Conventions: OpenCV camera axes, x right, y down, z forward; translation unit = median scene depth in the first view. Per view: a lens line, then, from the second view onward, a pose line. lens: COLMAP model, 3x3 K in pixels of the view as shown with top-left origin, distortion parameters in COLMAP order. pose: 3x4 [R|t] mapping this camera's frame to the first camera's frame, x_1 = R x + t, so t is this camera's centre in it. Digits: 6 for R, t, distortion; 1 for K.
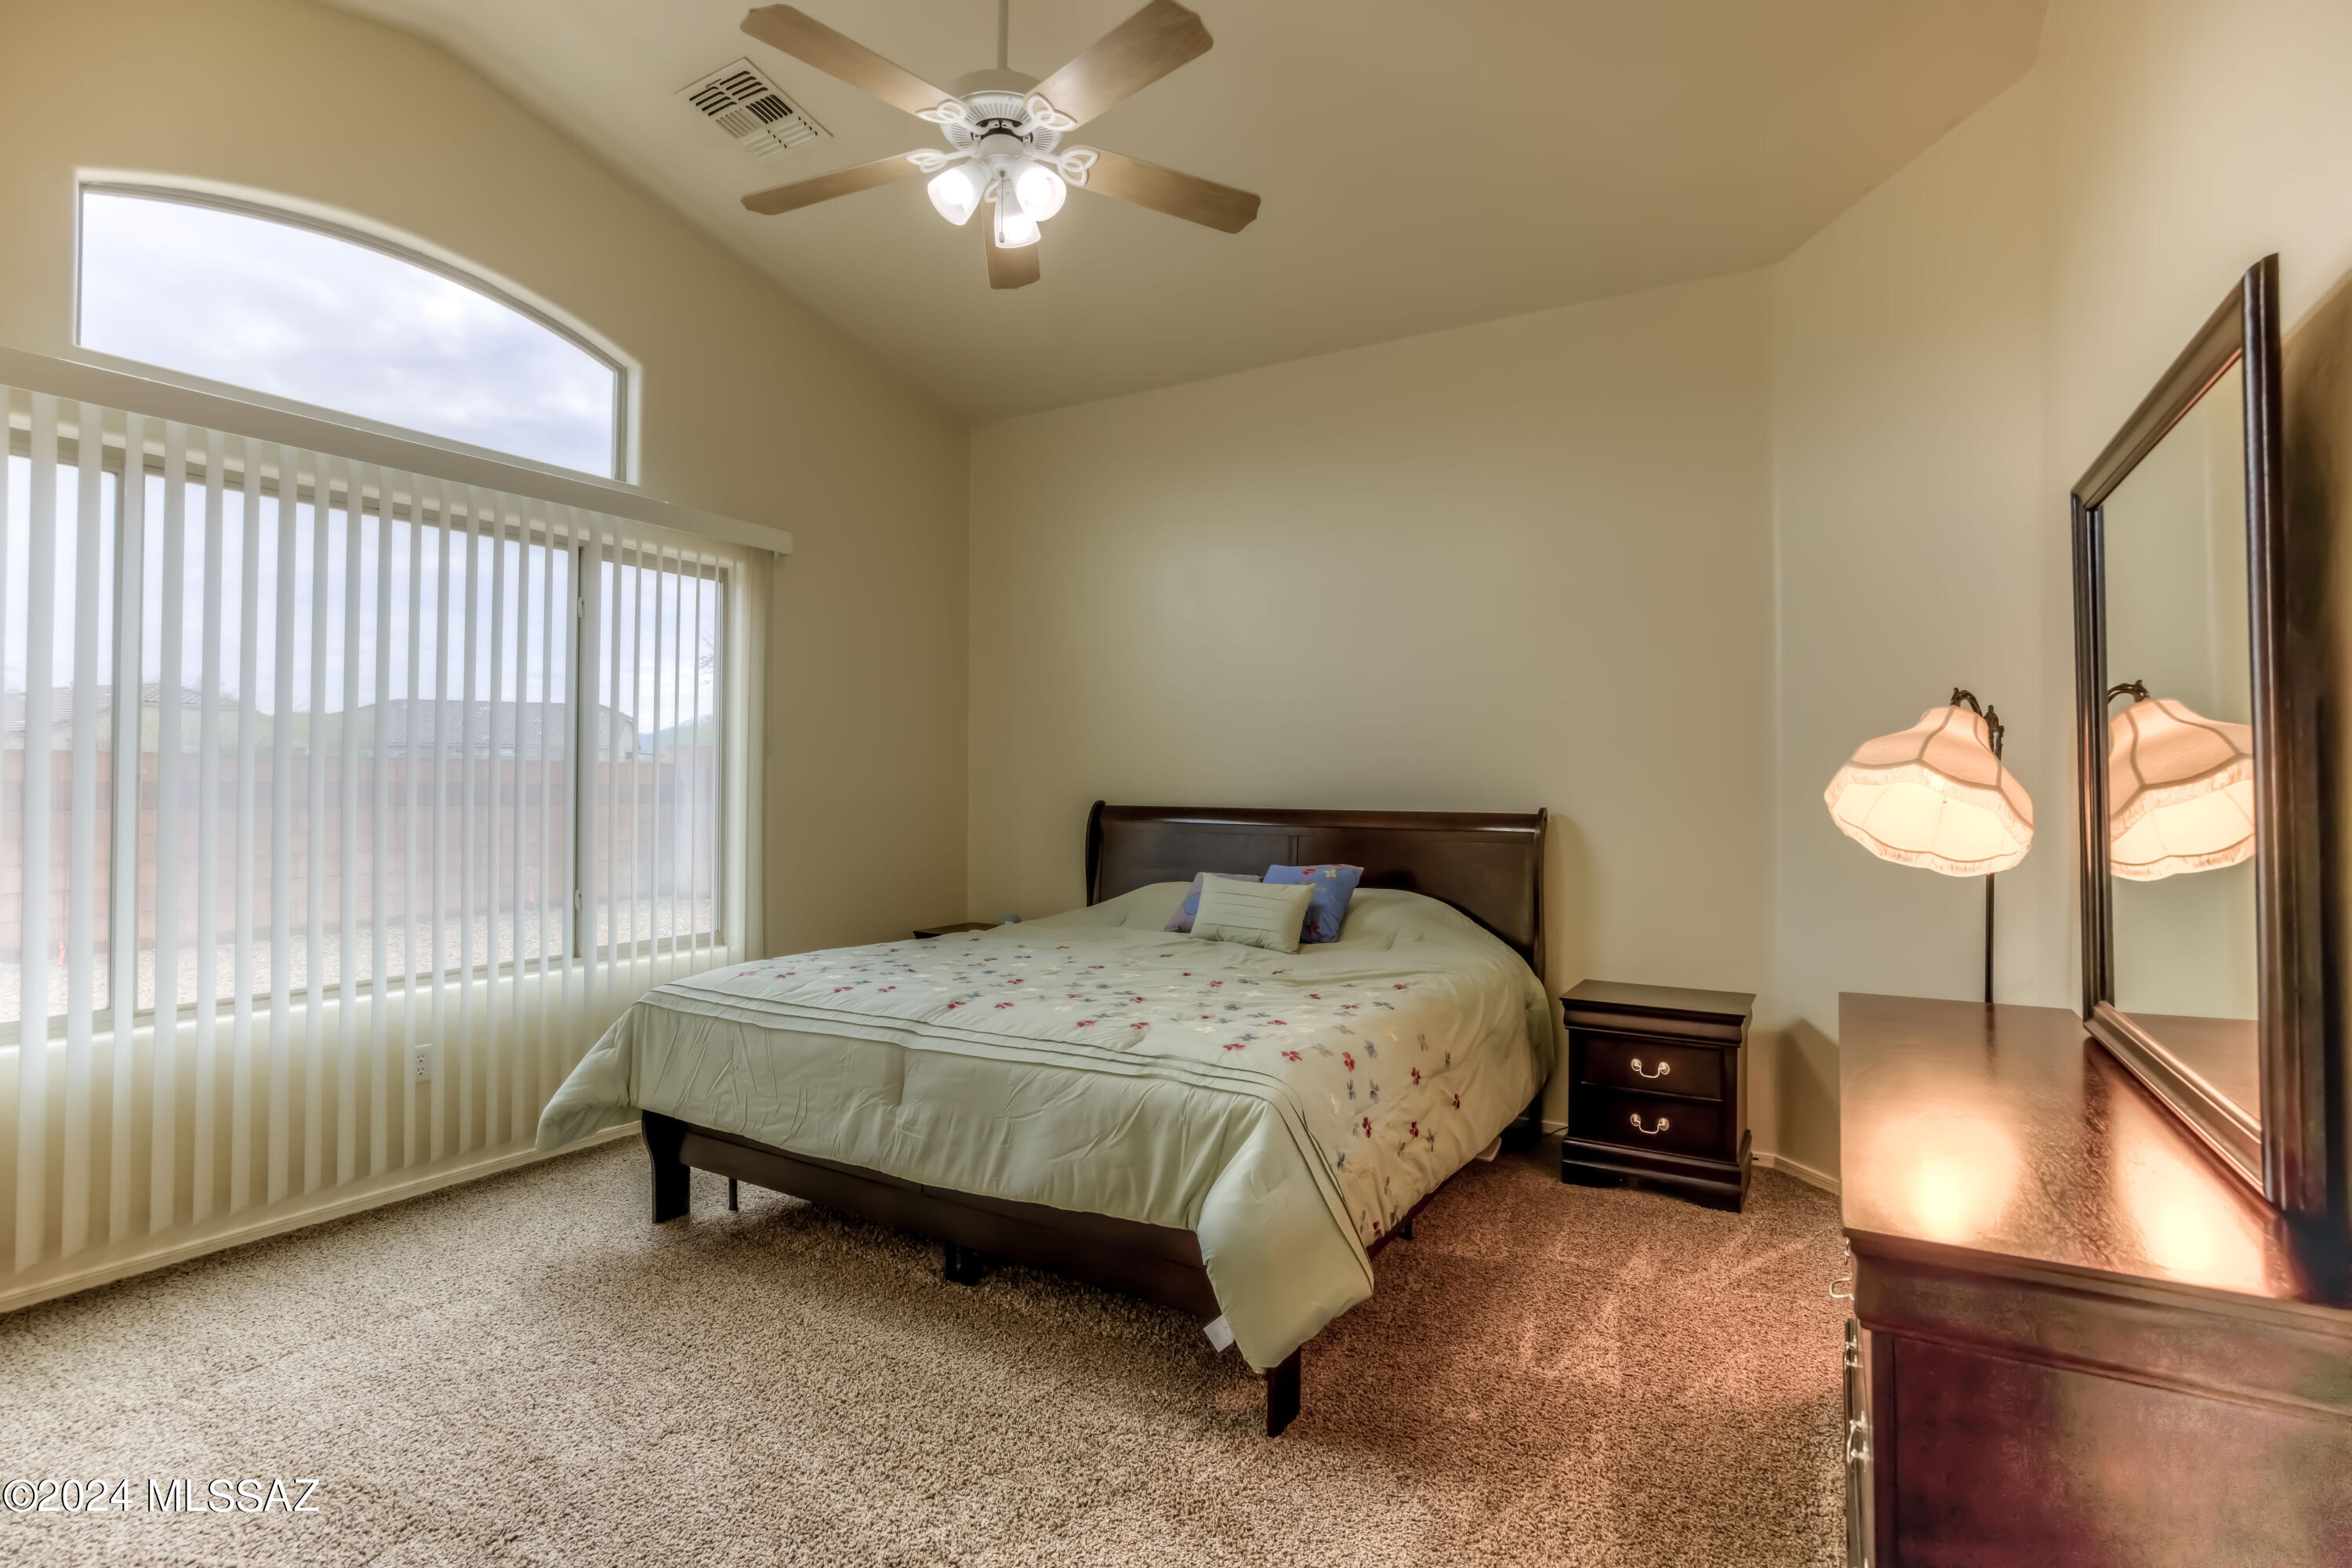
lens RADIAL K [[1127.9, 0, 1188.2], [0, 1127.9, 774.1], [0, 0, 1]] dist [-0.020264, 0.013374]
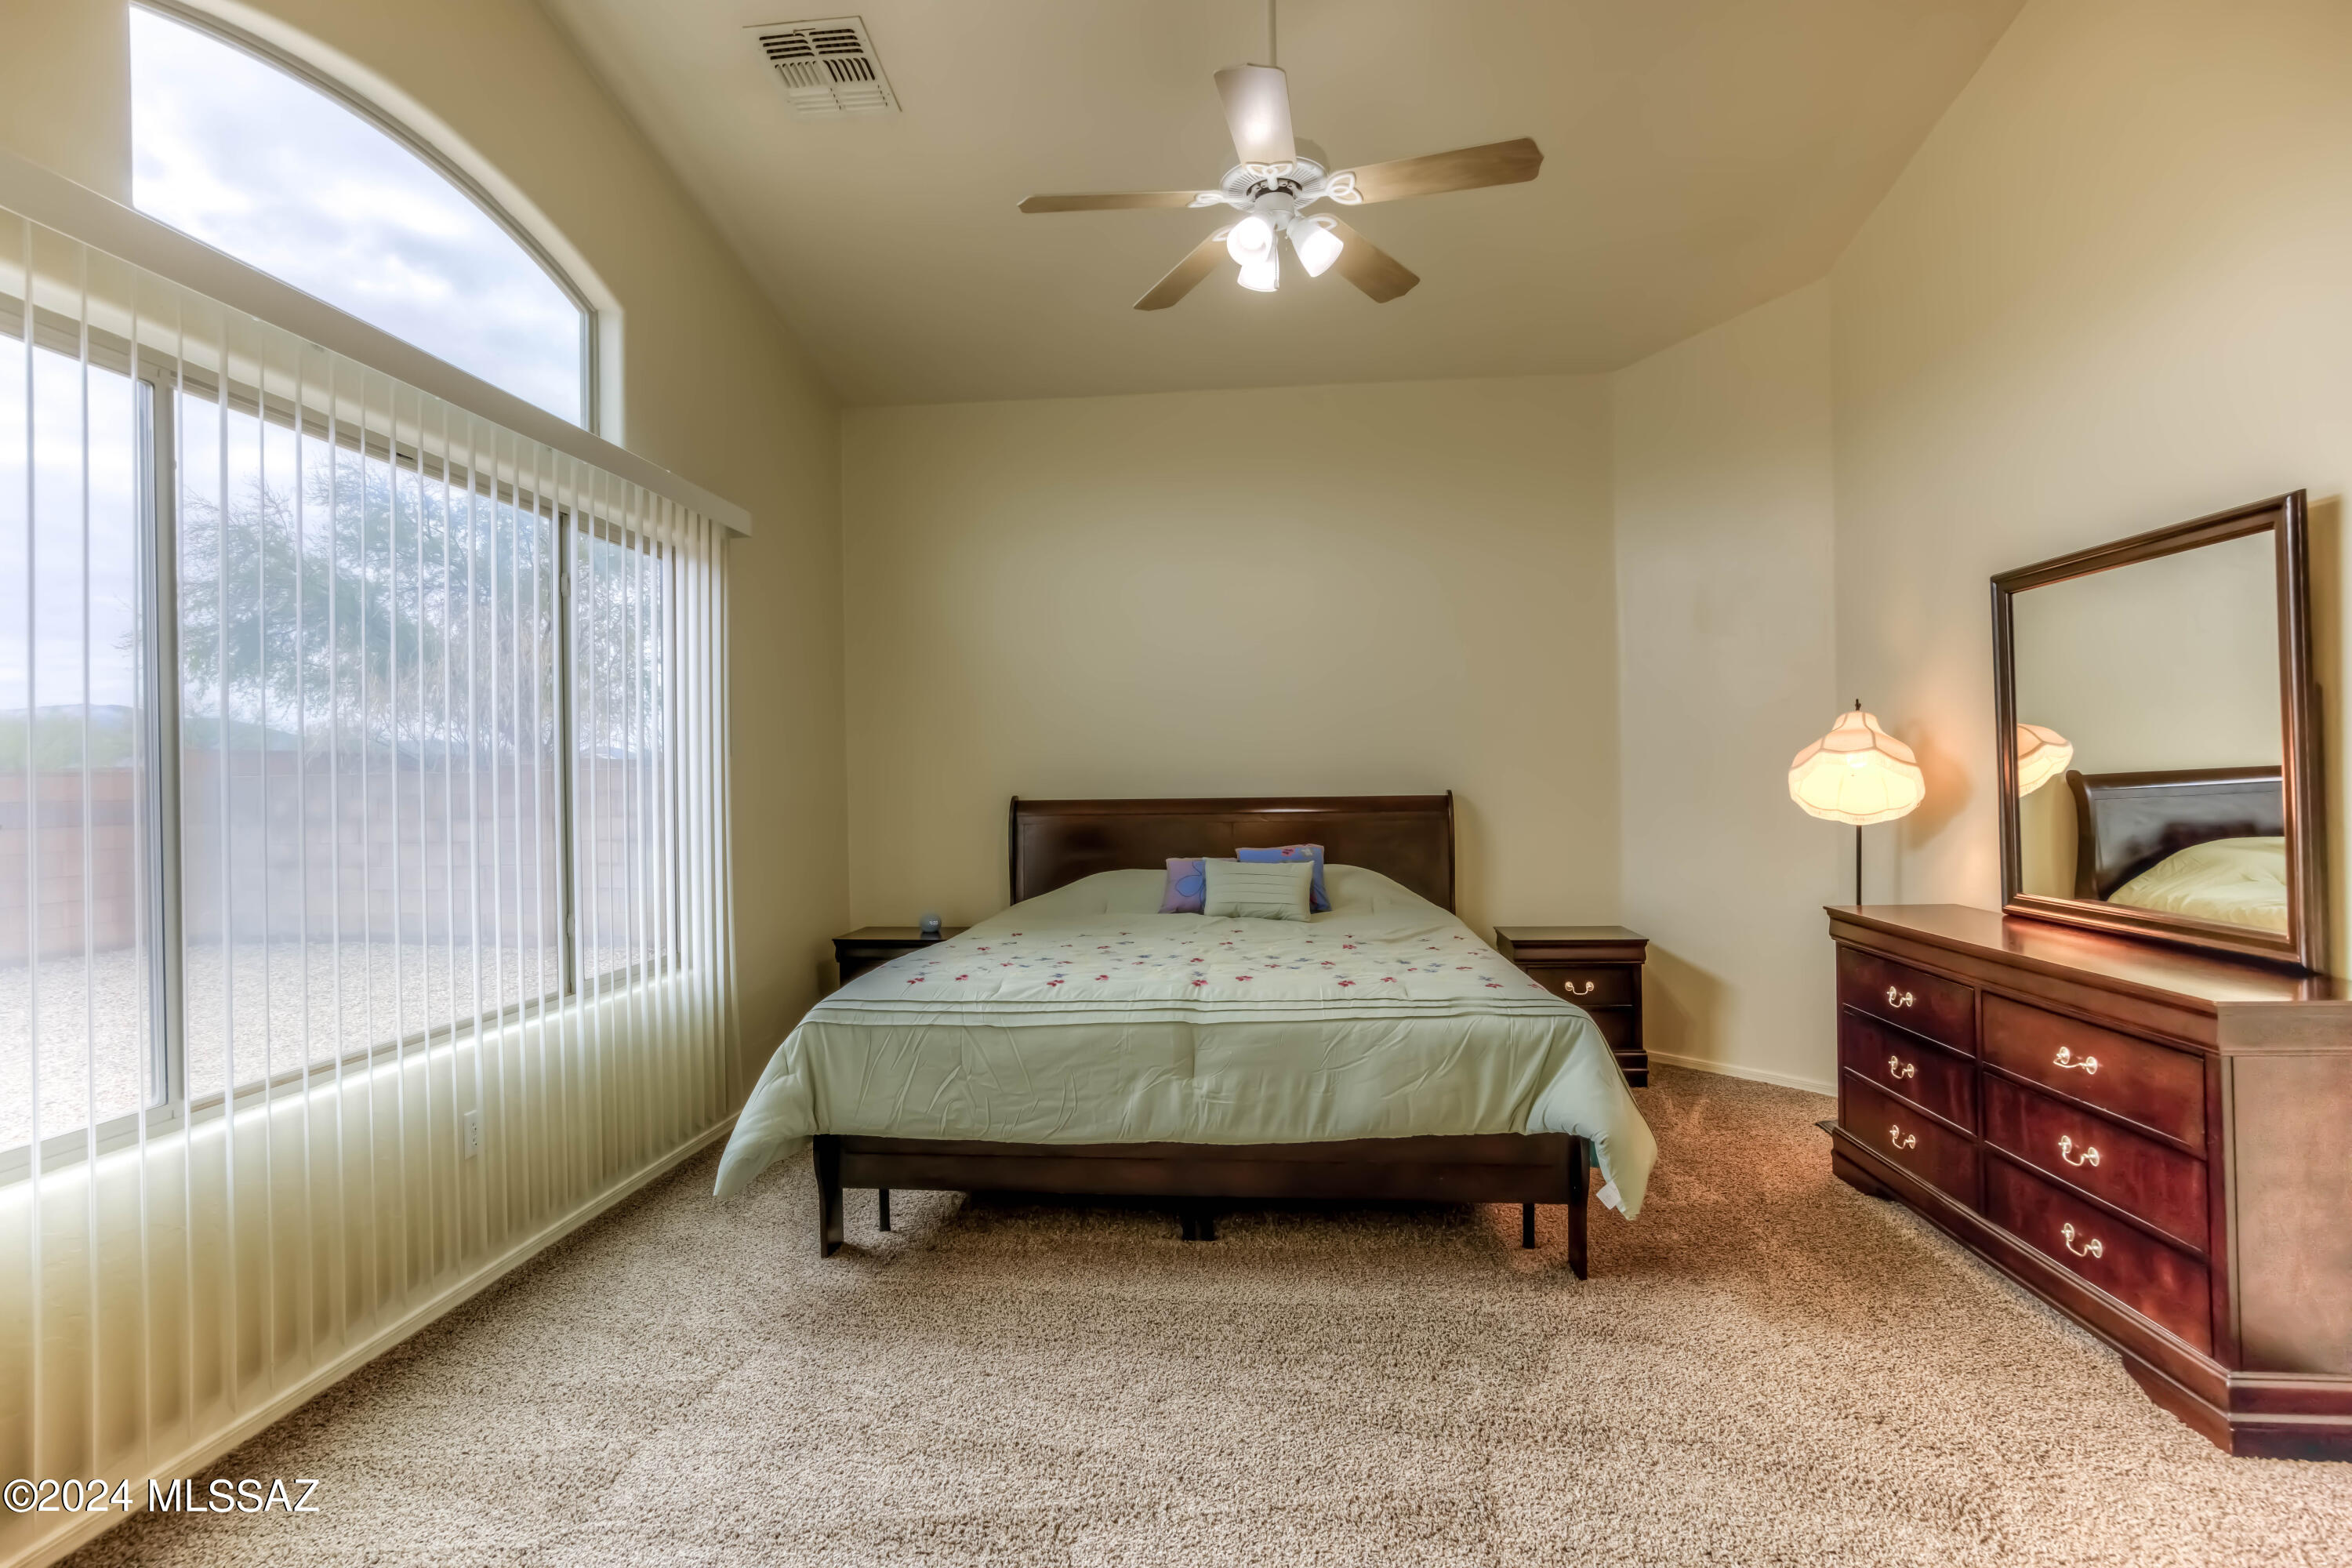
lens RADIAL K [[1127.9, 0, 1179.3], [0, 1127.9, 771.0], [0, 0, 1]] dist [-0.020264, 0.013374]
pose [[0.900209, -0.017184, 0.435119, -0.751222], [0.016531, 0.999849, 0.005285, -0.003843], [-0.435144, 0.002435, 0.900358, 0.040136]]
